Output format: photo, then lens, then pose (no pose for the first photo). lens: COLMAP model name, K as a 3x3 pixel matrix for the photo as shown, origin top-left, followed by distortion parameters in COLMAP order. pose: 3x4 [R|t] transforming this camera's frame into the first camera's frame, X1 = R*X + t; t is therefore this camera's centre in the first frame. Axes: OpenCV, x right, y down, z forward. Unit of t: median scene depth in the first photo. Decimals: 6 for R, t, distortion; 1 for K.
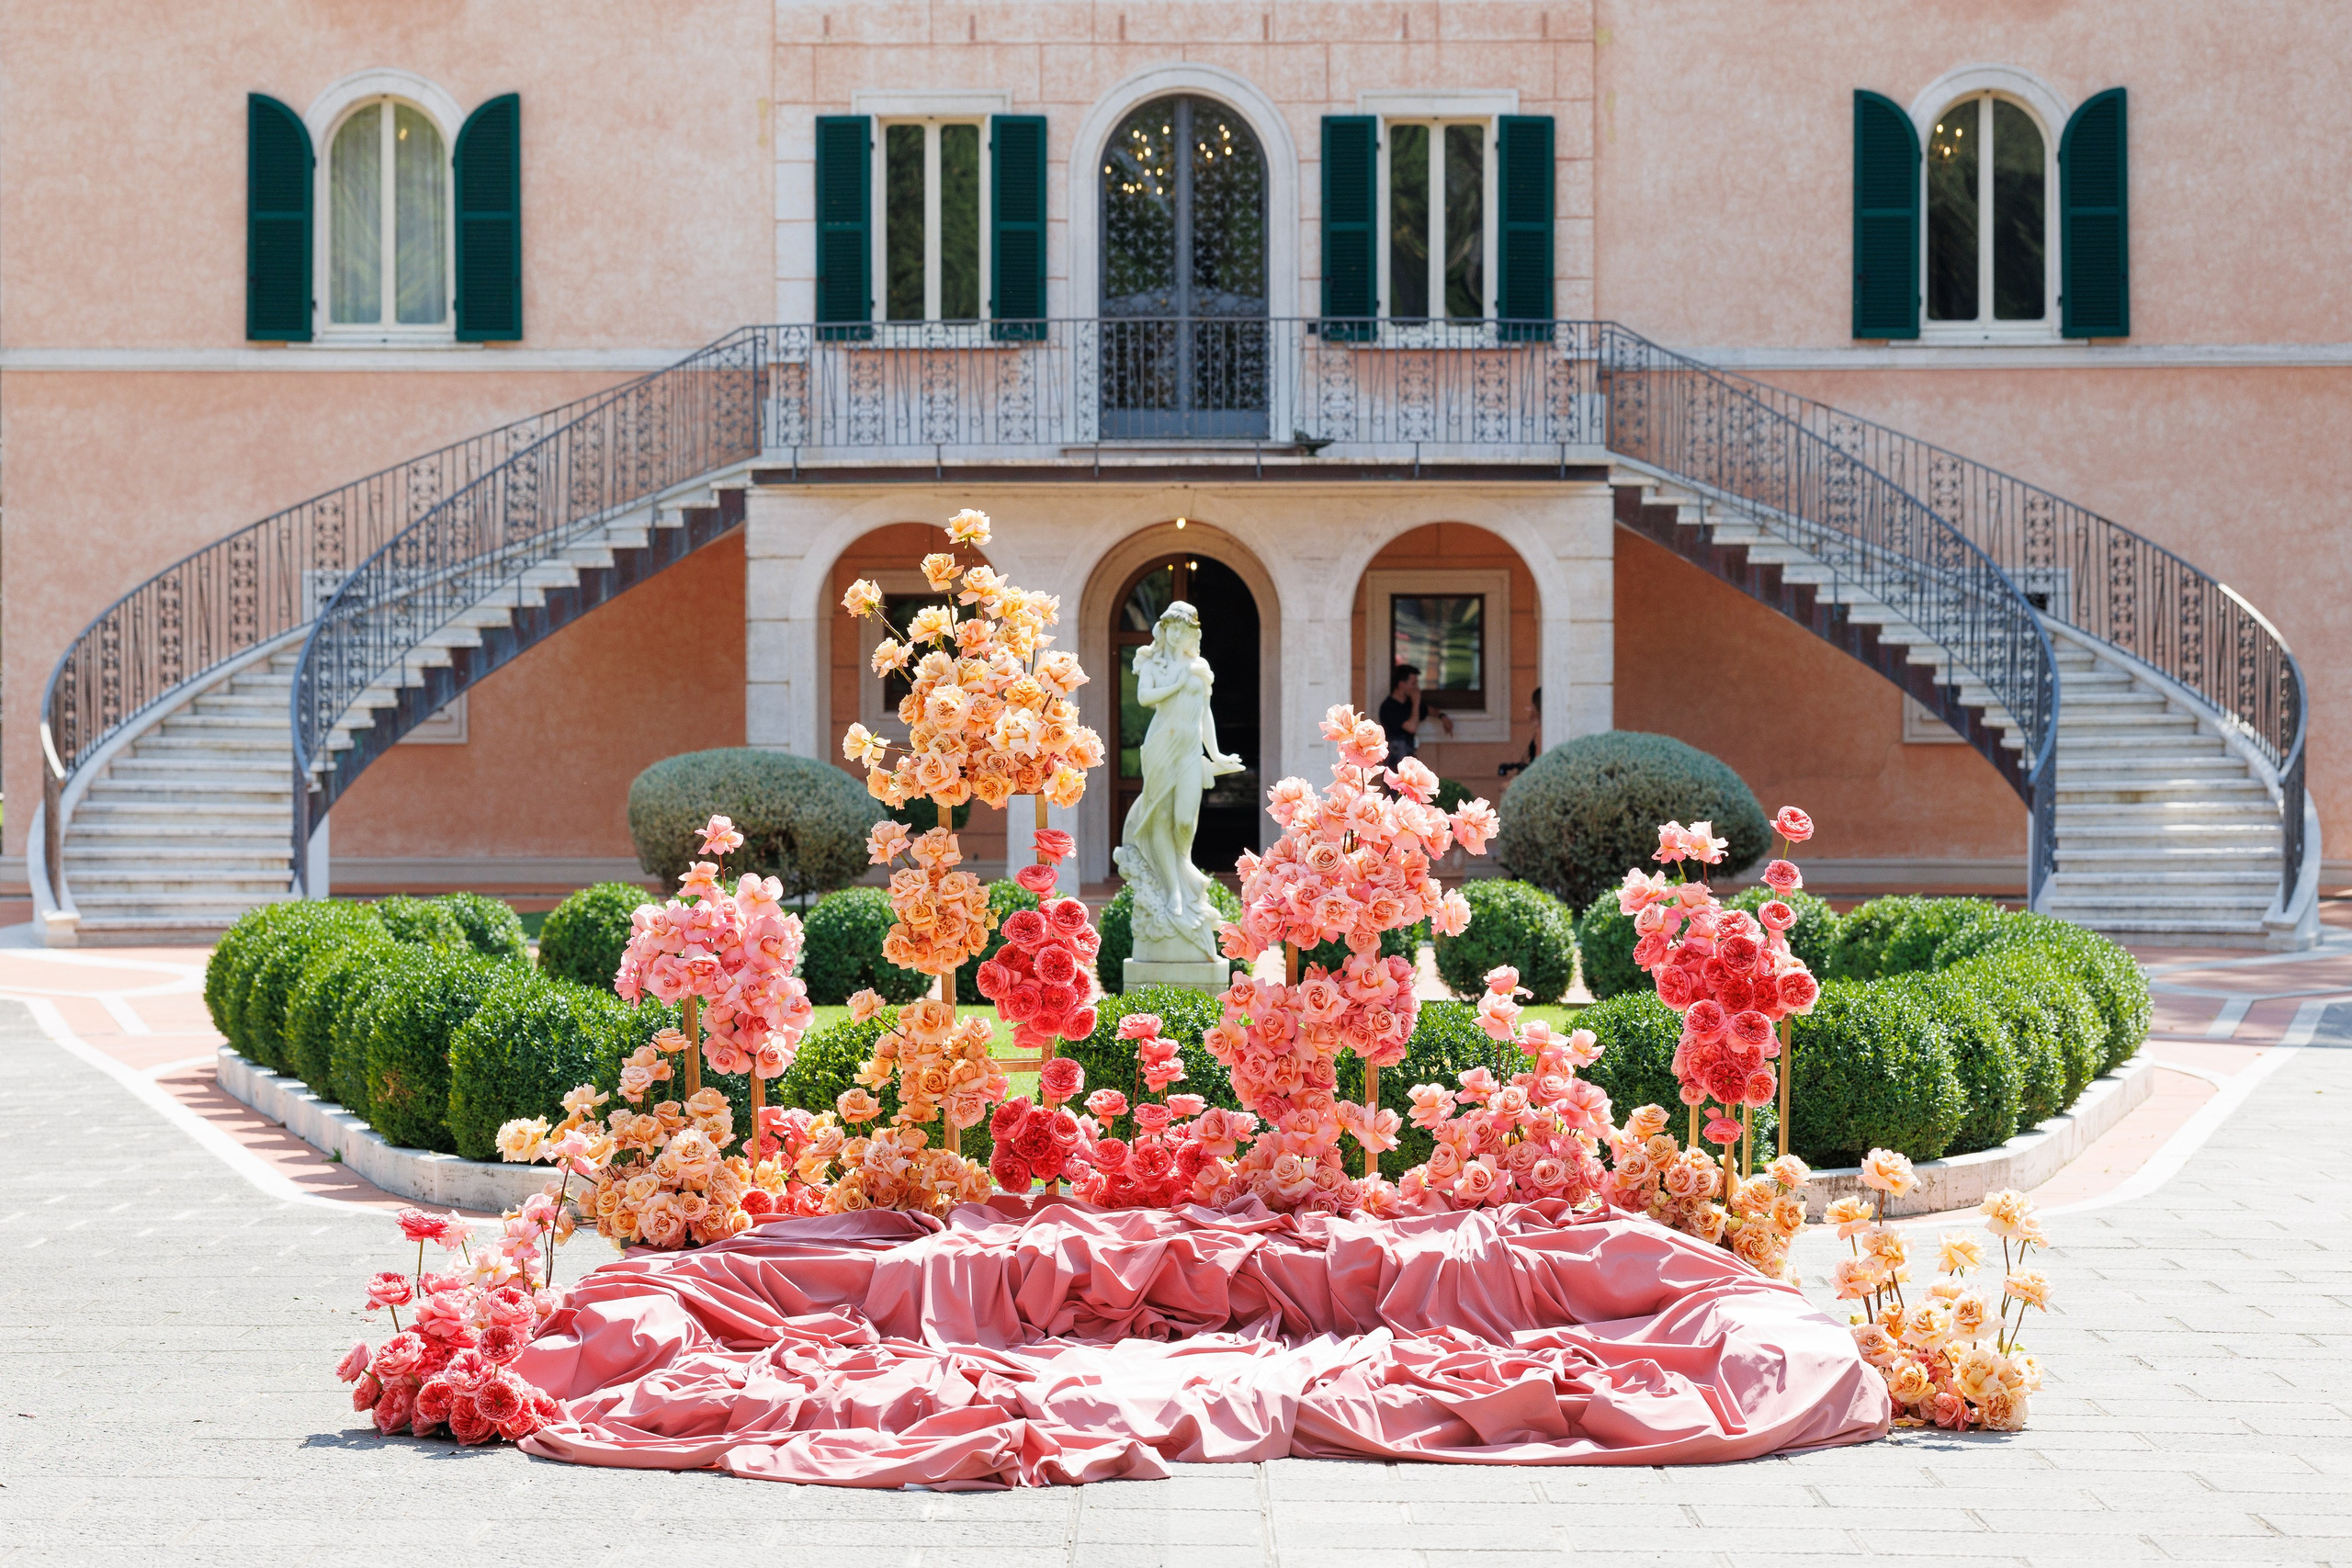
lens RADIAL K [[6119.8, 0, 1068.5], [0, 6119.8, 782.8], [0, 0, 1]] dist [-0.047210, 0.058901]
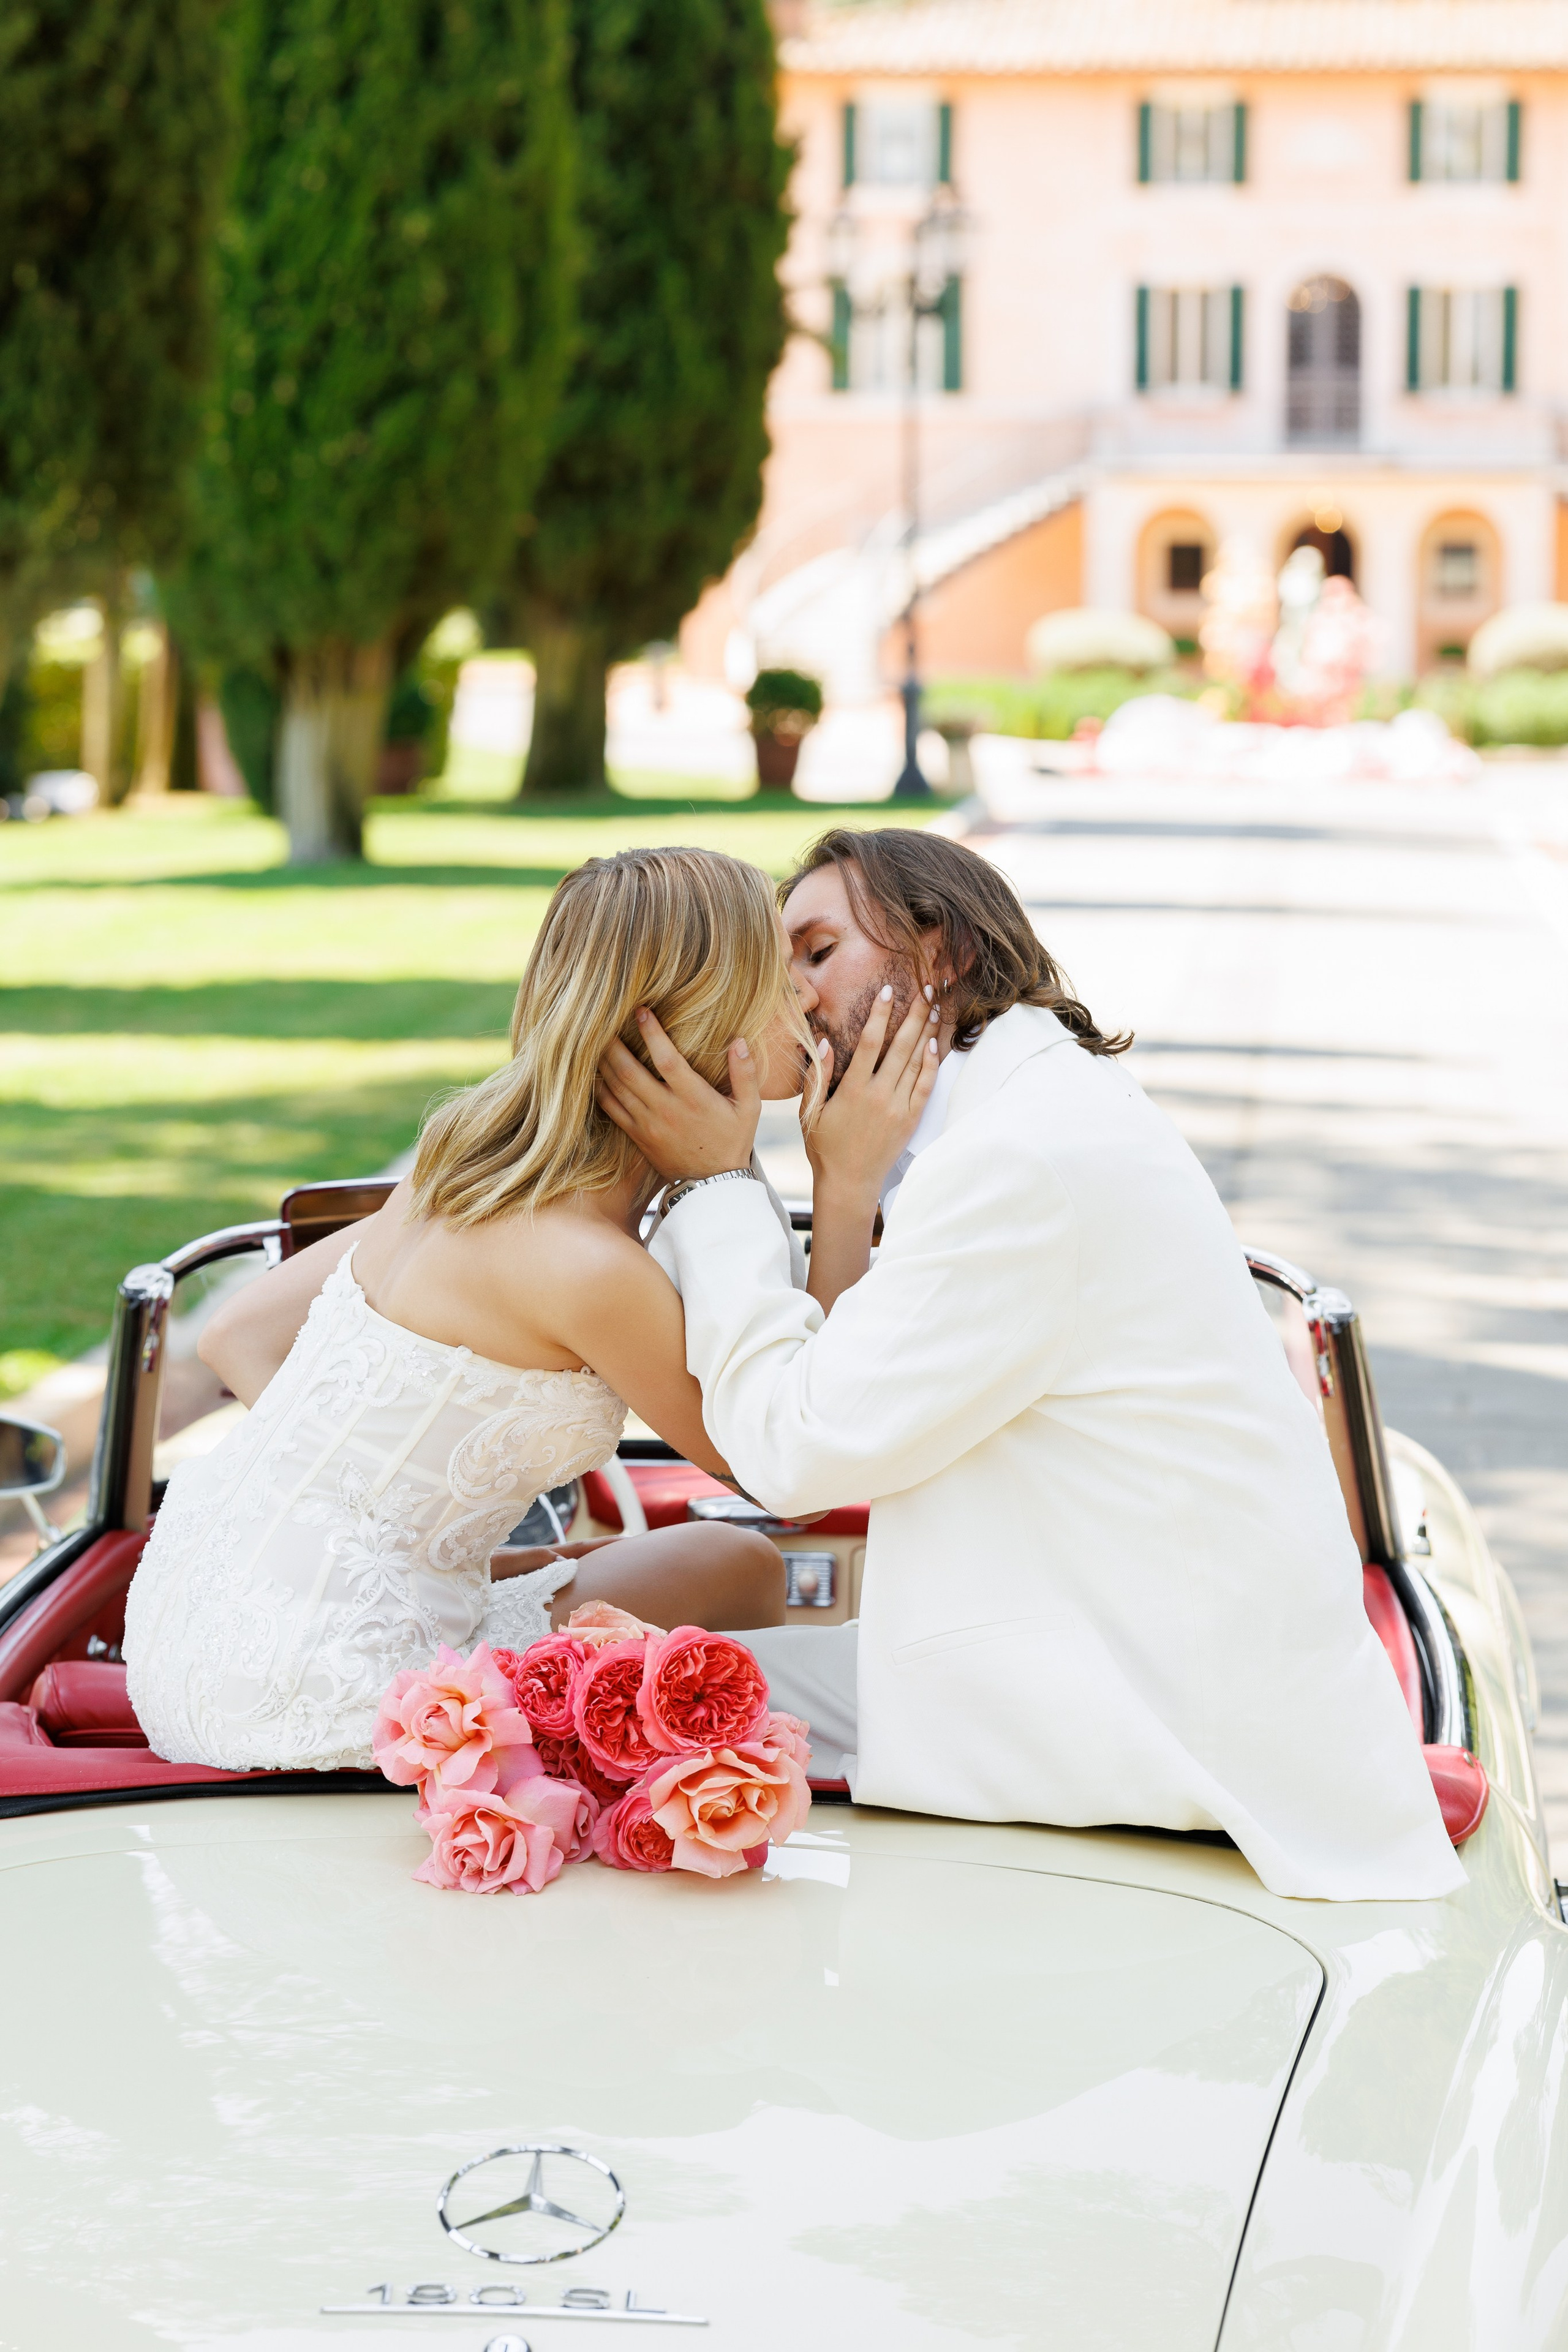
lens RADIAL K [[5985.4, 0, 784.0], [0, 5985.4, 1176.0], [0, 0, 1]] dist [0.002355, 0.896417]
pose [[0.997065, 0.012282, -0.075565, -0.004405], [-0.005802, 0.996331, 0.085382, 0.008692], [0.076337, -0.084692, 0.993479, -0.862198]]
